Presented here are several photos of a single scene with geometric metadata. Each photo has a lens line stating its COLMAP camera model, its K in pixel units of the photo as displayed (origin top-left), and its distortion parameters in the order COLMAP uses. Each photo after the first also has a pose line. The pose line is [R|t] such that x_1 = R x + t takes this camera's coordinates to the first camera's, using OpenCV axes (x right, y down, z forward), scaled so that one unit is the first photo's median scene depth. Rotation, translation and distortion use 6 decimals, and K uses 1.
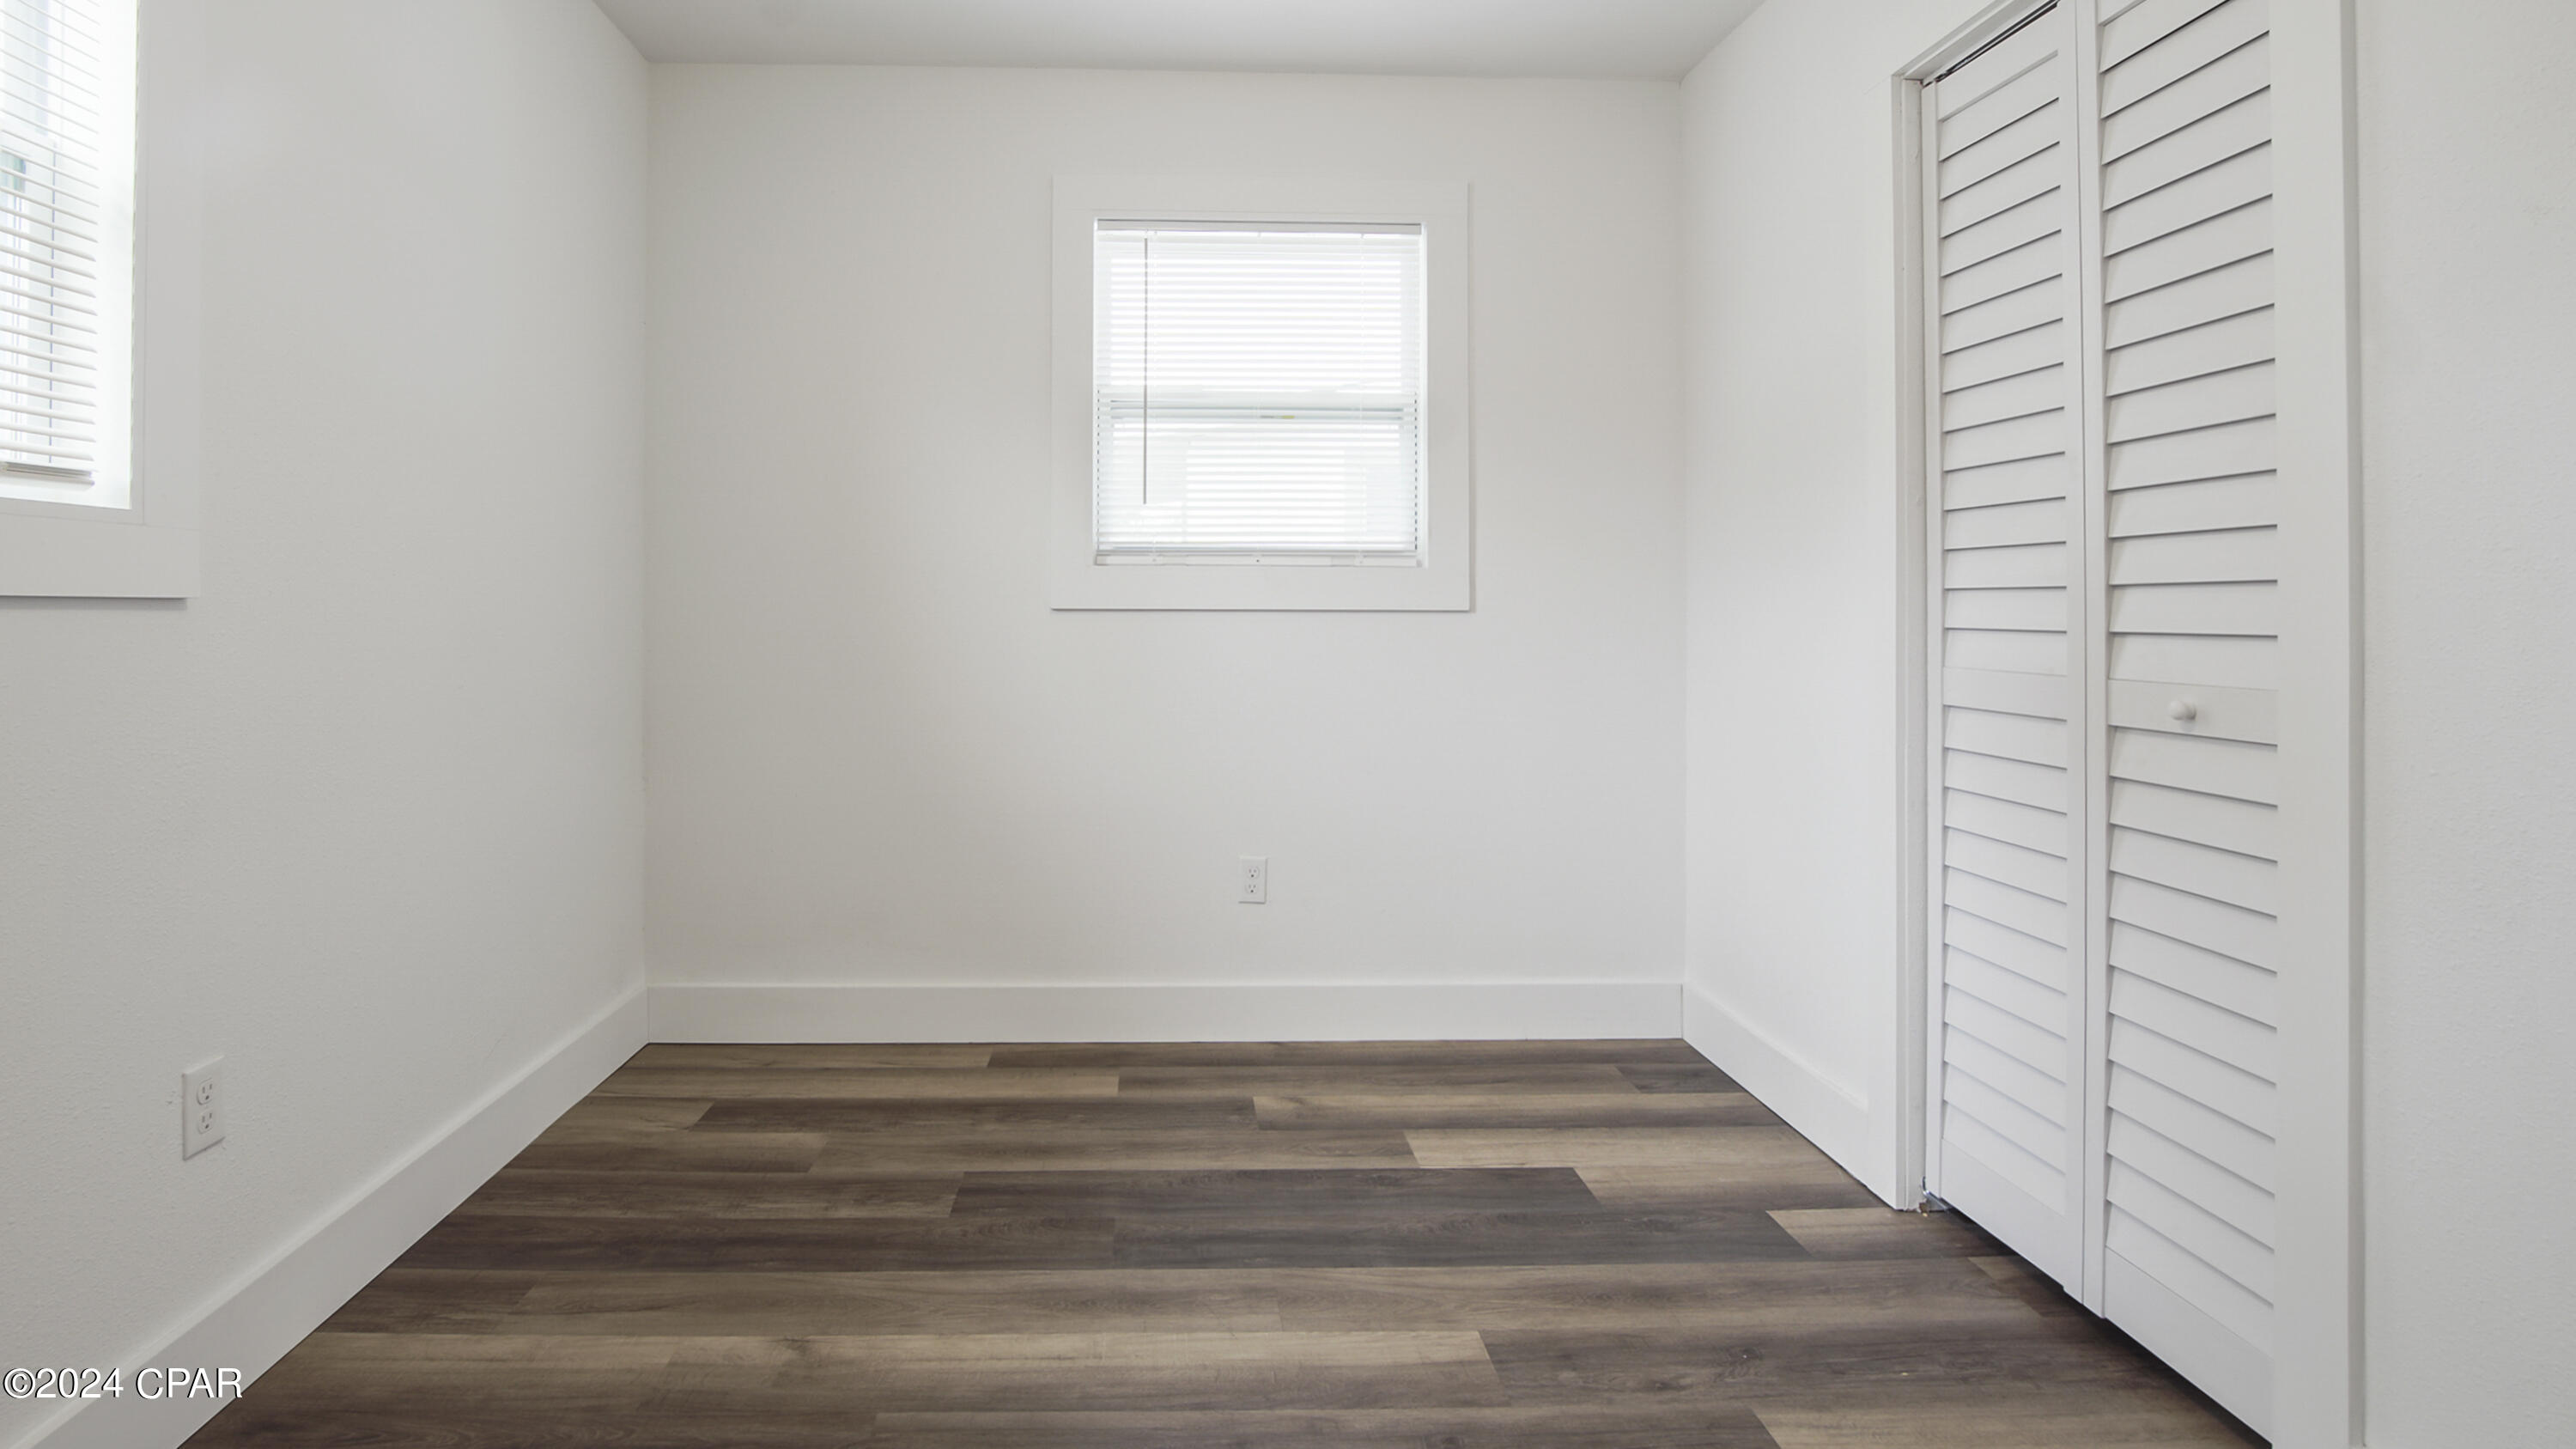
lens RADIAL K [[1218.9, 0, 1338.2], [0, 1218.9, 603.8], [0, 0, 1]] dist [-0.035578, 0.000551]
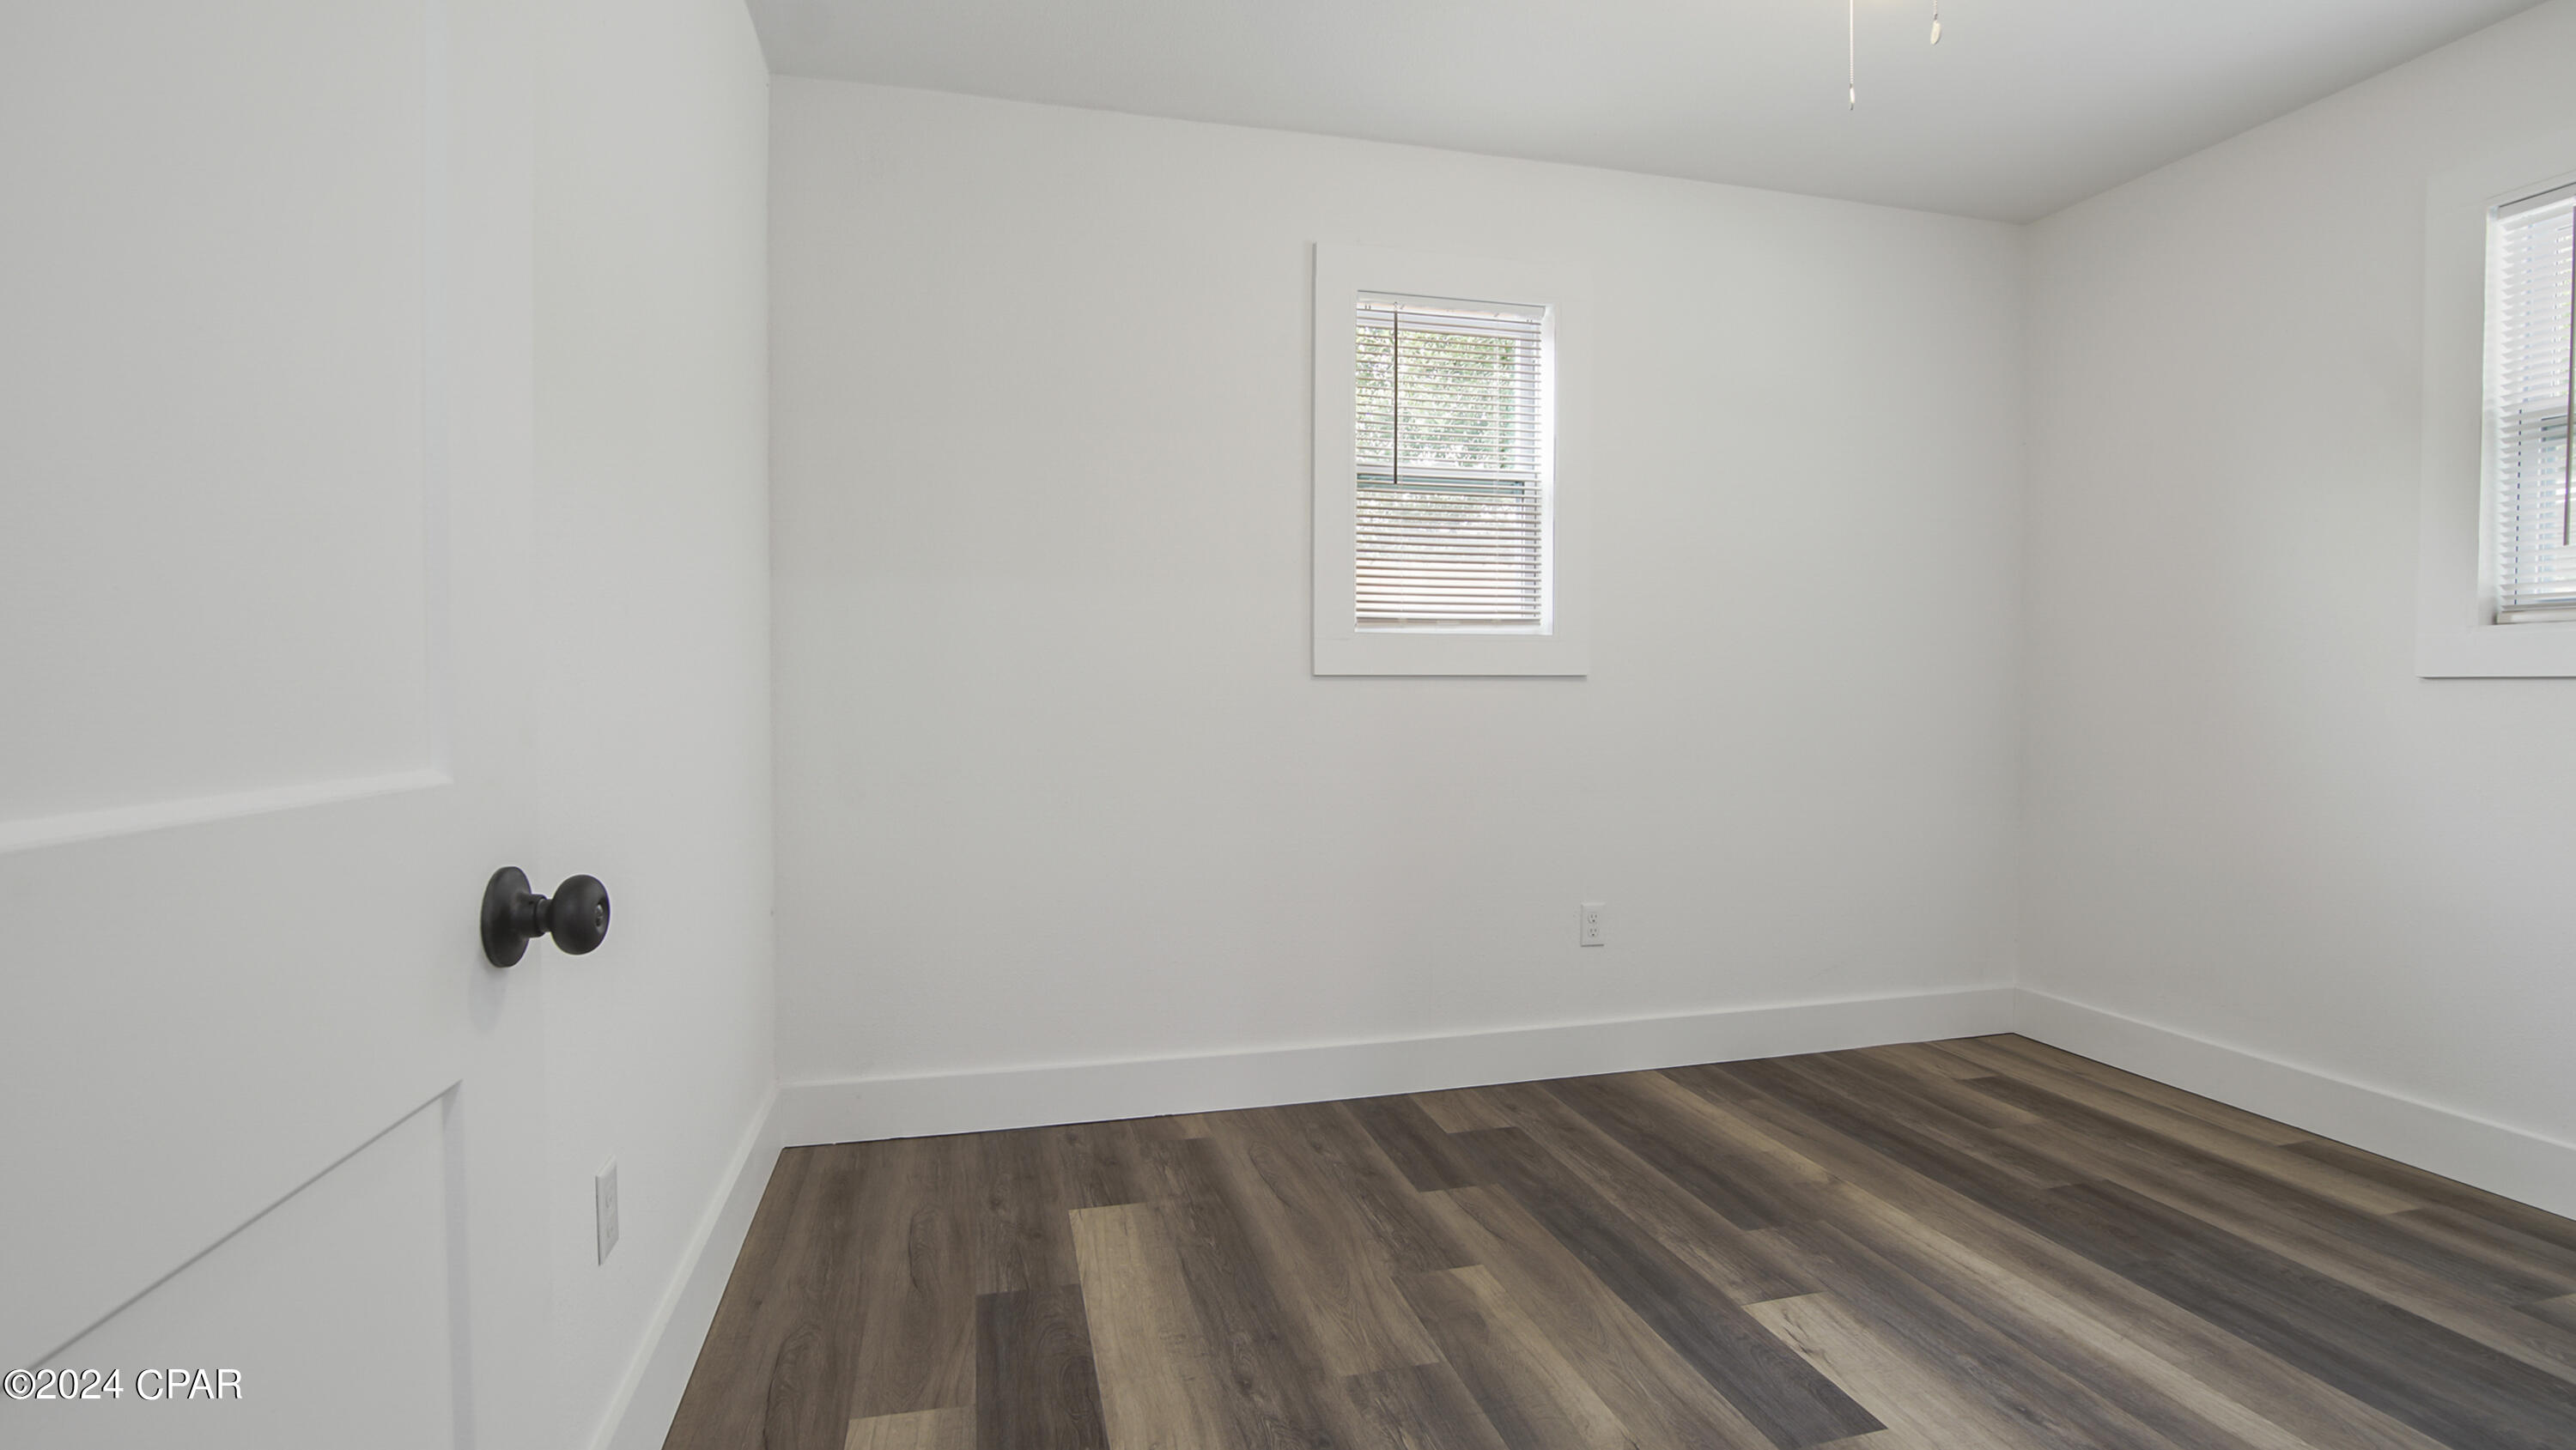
lens RADIAL K [[1170.4, 0, 1285.1], [0, 1170.4, 694.7], [0, 0, 1]] dist [-0.031763, 0.000799]
pose [[0.216811, 0.007638, -0.976184, 0.541183], [0.008520, 0.999916, 0.009716, 0.002978], [0.976176, -0.010424, 0.216728, 0.026075]]
